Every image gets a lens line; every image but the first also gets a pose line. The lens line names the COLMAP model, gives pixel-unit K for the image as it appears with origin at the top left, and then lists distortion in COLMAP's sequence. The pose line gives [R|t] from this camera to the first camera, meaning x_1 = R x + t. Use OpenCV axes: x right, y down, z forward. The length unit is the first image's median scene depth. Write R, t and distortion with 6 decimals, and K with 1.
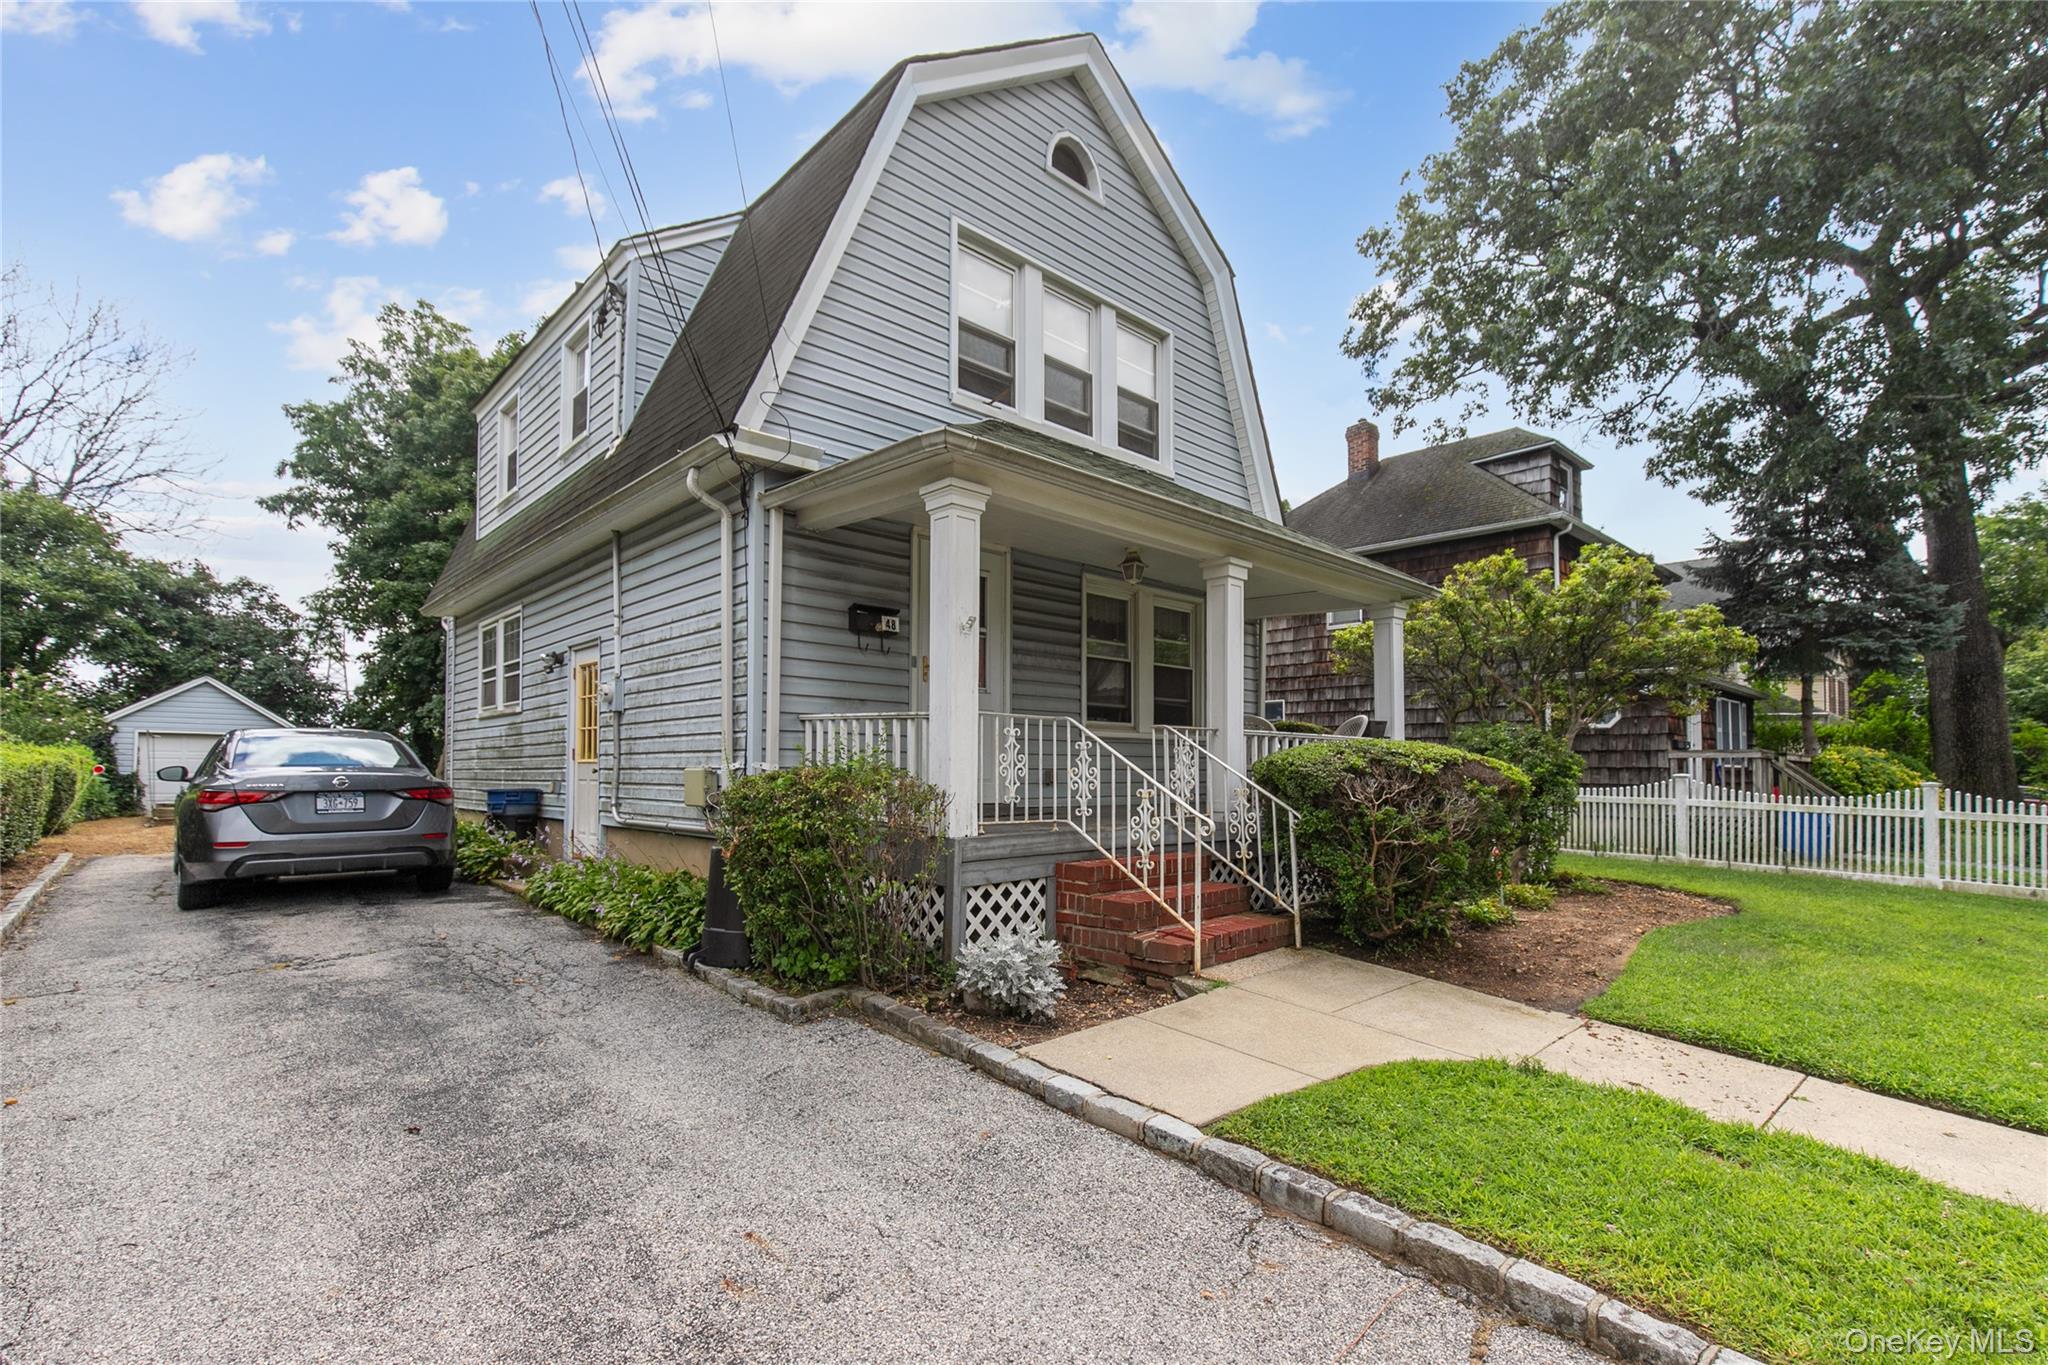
lens RADIAL K [[939.7, 0, 1063.2], [0, 939.7, 755.7], [0, 0, 1]] dist [-0.001947, 0.000112]
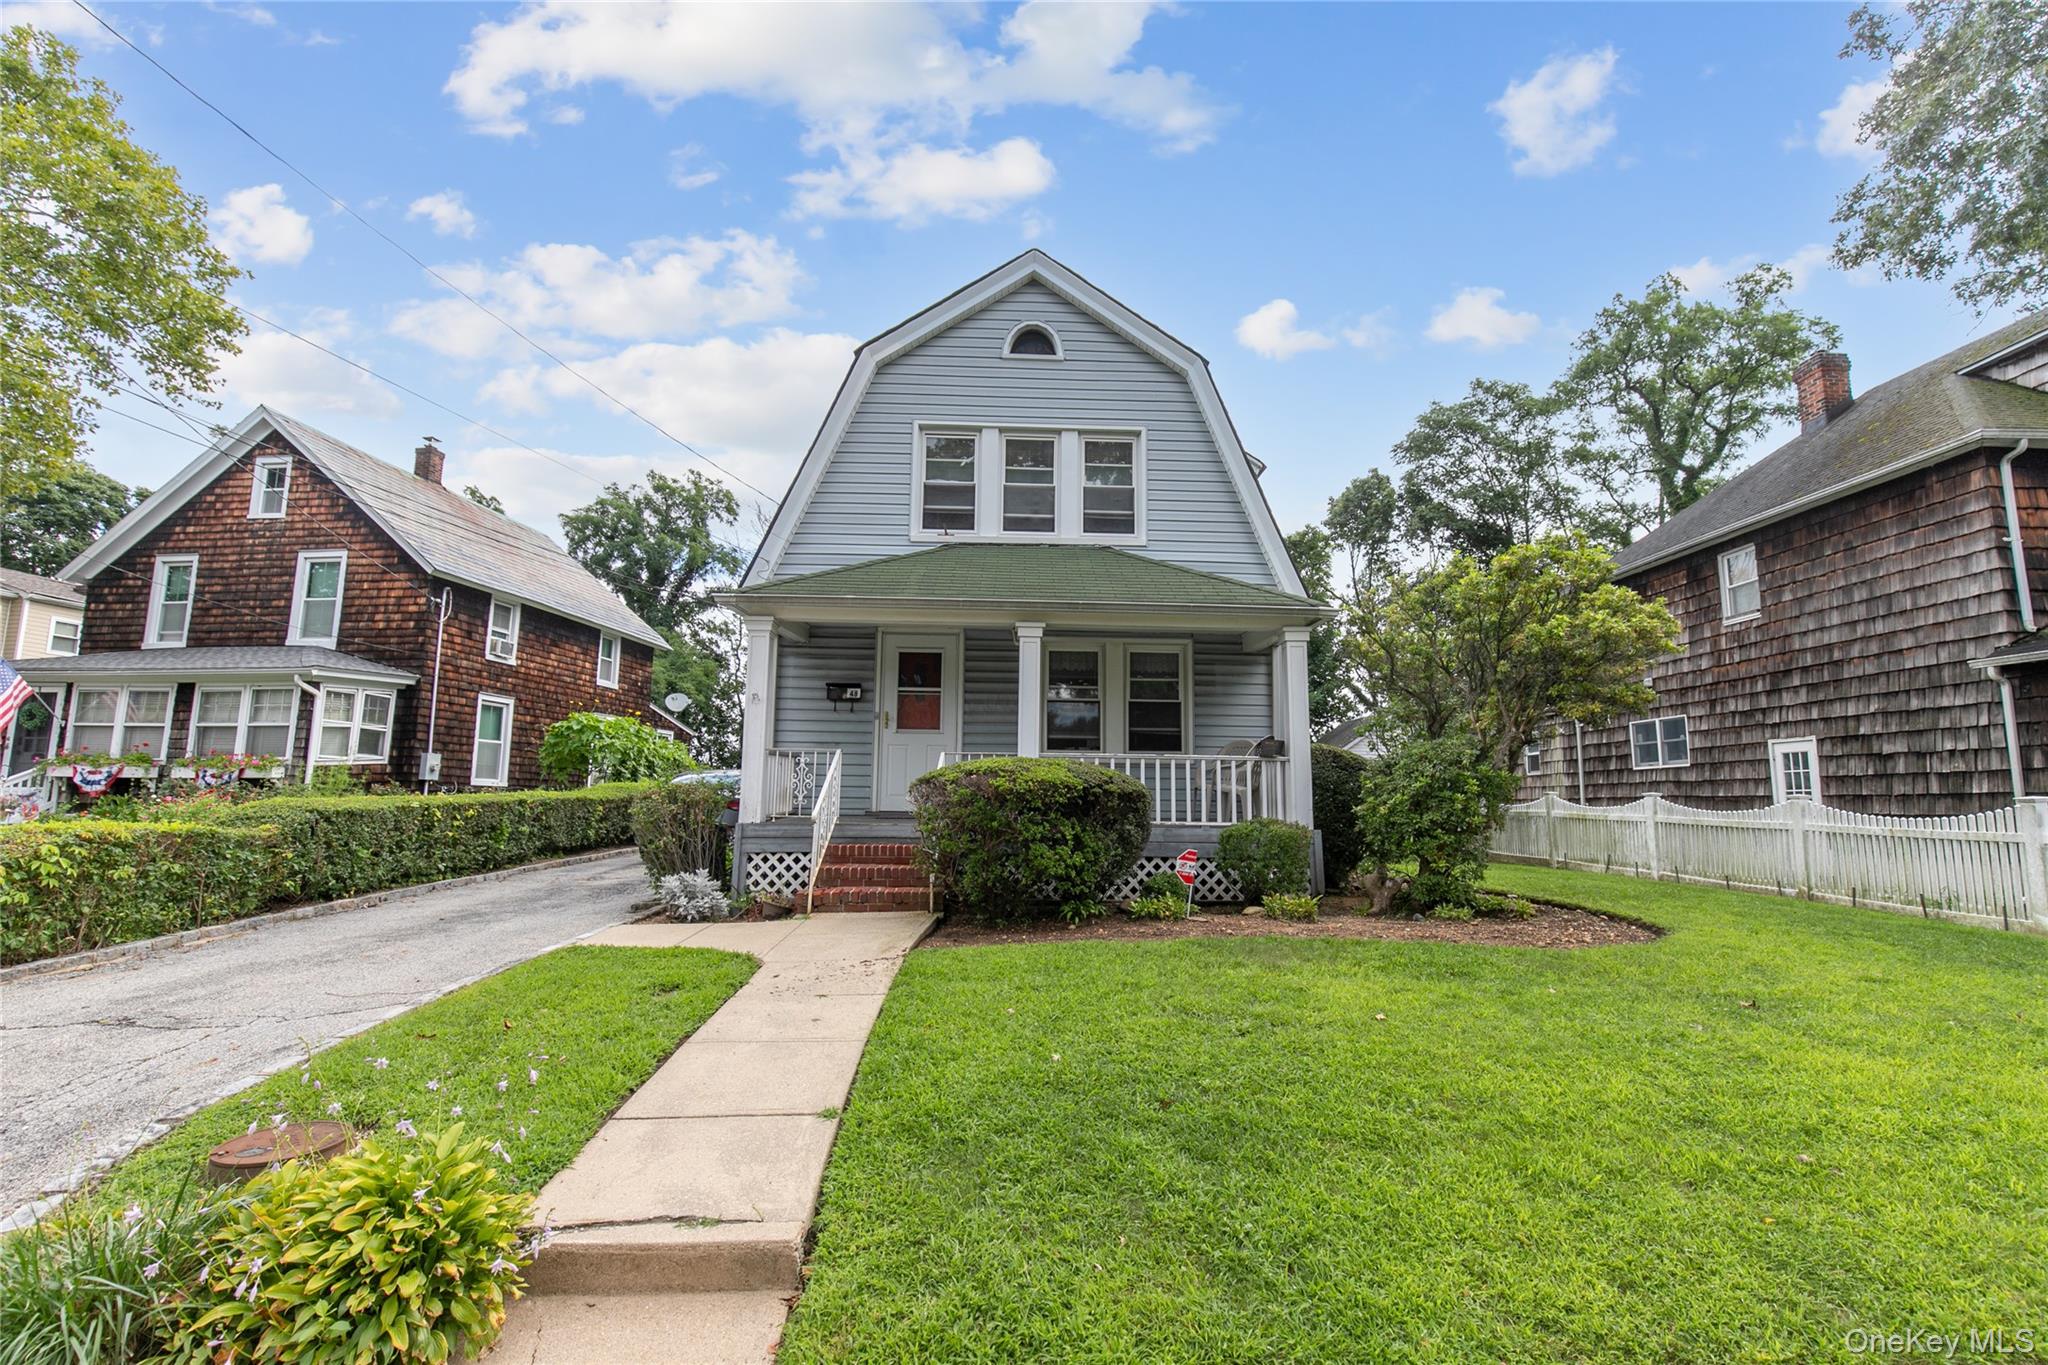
lens RADIAL K [[939.7, 0, 1037.9], [0, 939.7, 682.7], [0, 0, 1]] dist [-0.001947, 0.000112]
pose [[0.755372, -0.084454, -0.649831, 1.048533], [0.004474, 0.992302, -0.123762, 0.035726], [0.655280, 0.090579, 0.749935, 0.035448]]
